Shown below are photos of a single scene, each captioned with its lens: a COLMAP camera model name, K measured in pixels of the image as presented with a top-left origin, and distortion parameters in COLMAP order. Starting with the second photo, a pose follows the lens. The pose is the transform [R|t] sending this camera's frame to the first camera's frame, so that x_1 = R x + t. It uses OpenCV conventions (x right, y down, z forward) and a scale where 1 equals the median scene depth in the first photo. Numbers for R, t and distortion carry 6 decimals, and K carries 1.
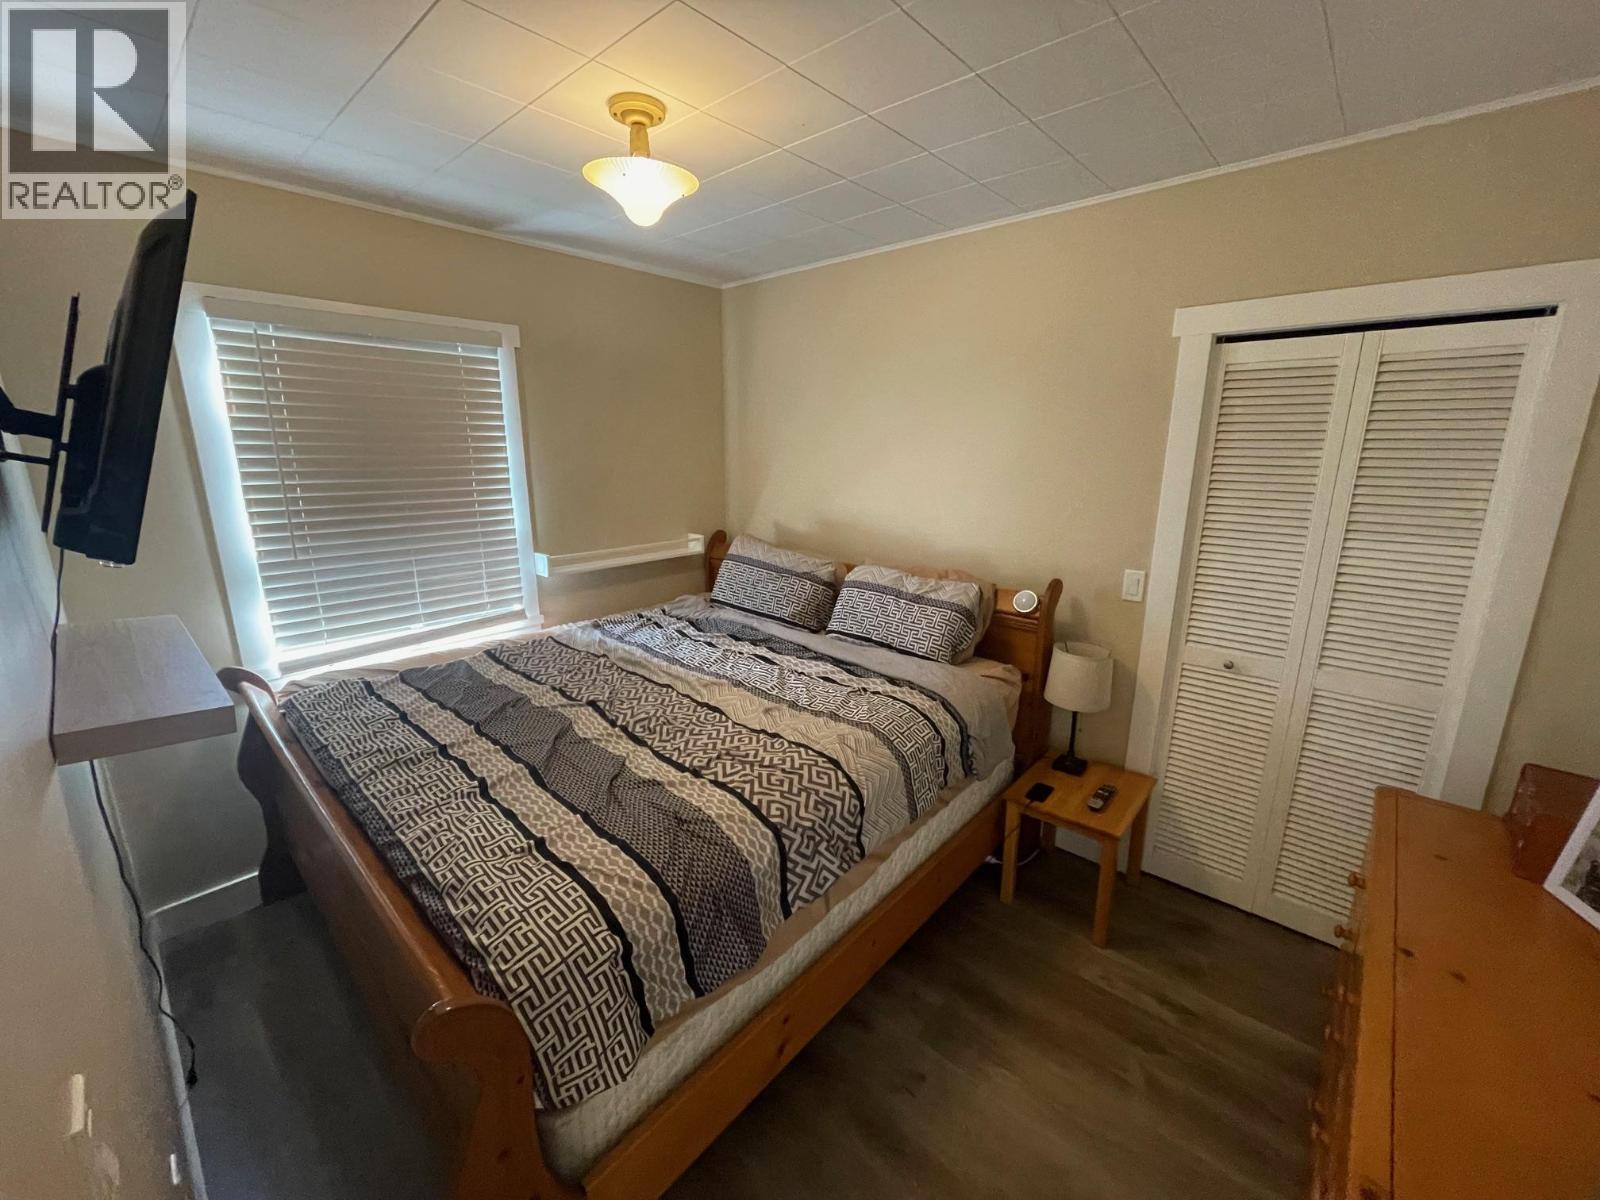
lens RADIAL K [[647.0, 0, 800.0], [0, 647.0, 600.0], [0, 0, 1]] dist [-0.002286, -0.000669]
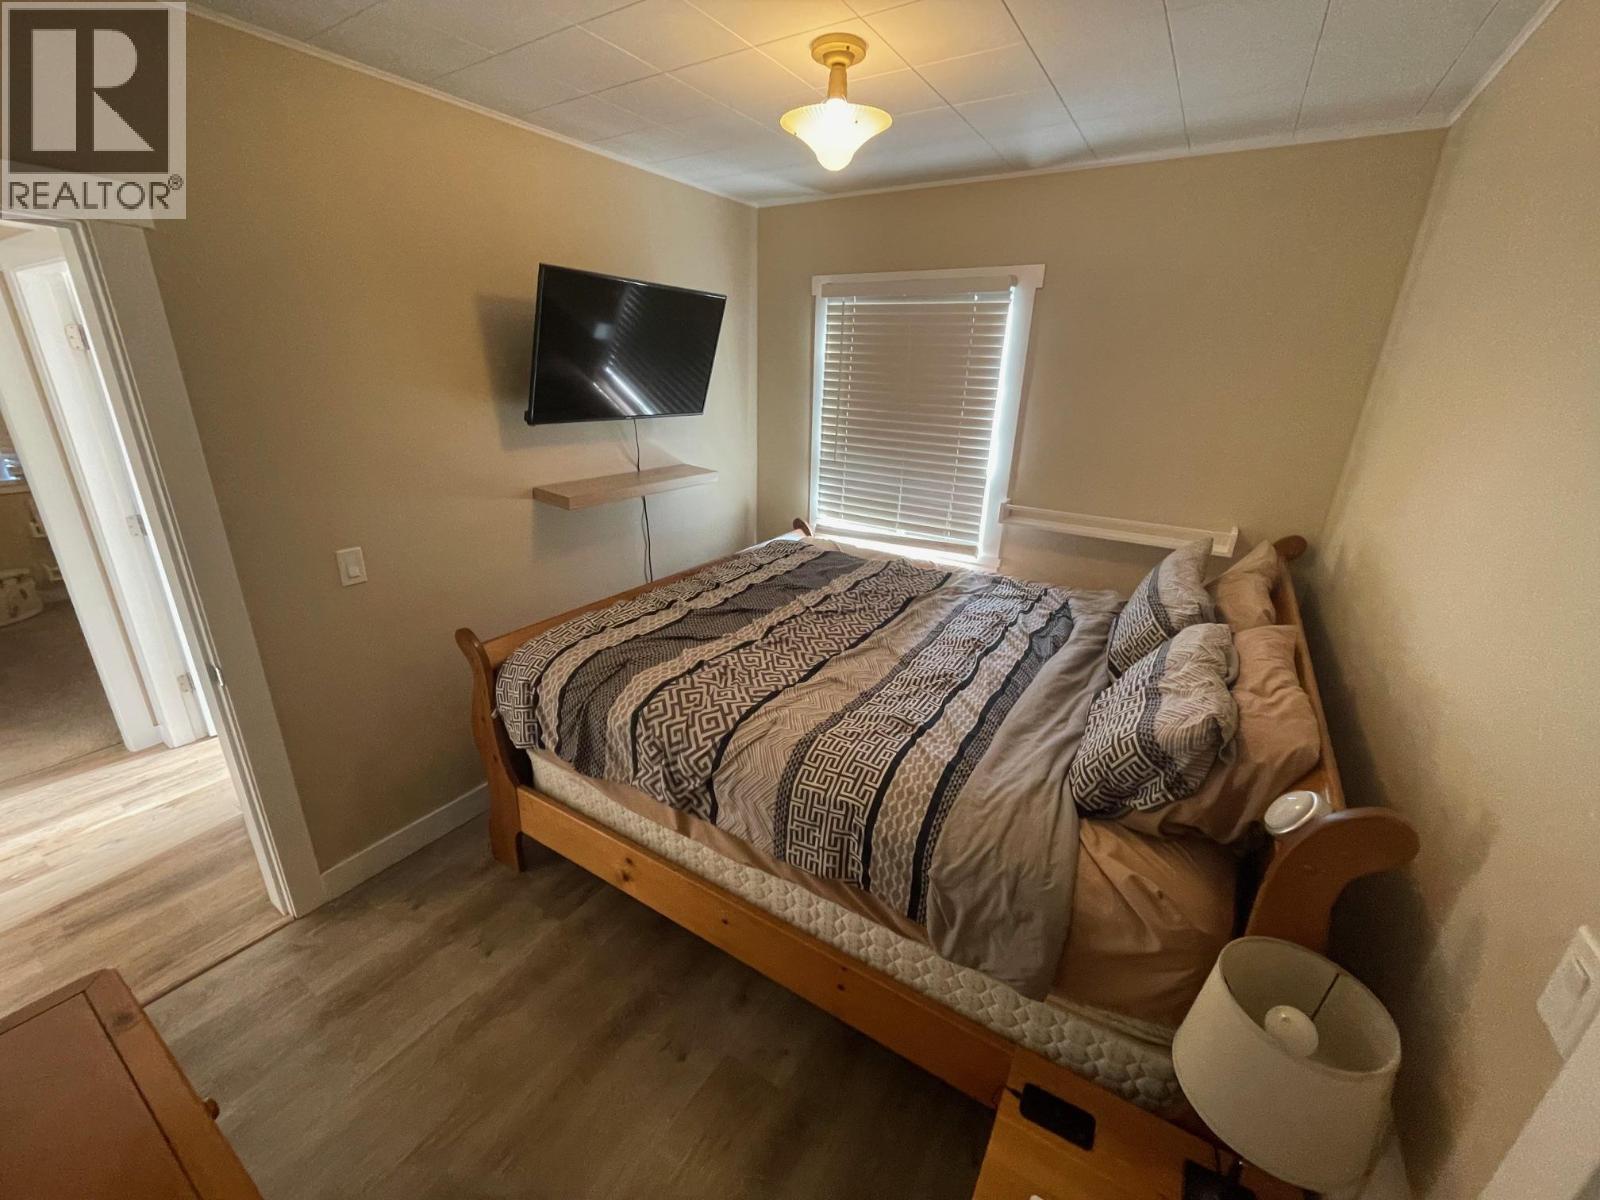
lens RADIAL K [[647.0, 0, 800.0], [0, 647.0, 600.0], [0, 0, 1]] dist [-0.002286, -0.000669]
pose [[0.165282, 0.336456, -0.927081, 0.726382], [-0.258116, 0.922003, 0.288595, -0.183601], [0.951871, 0.191595, 0.239235, 0.655218]]
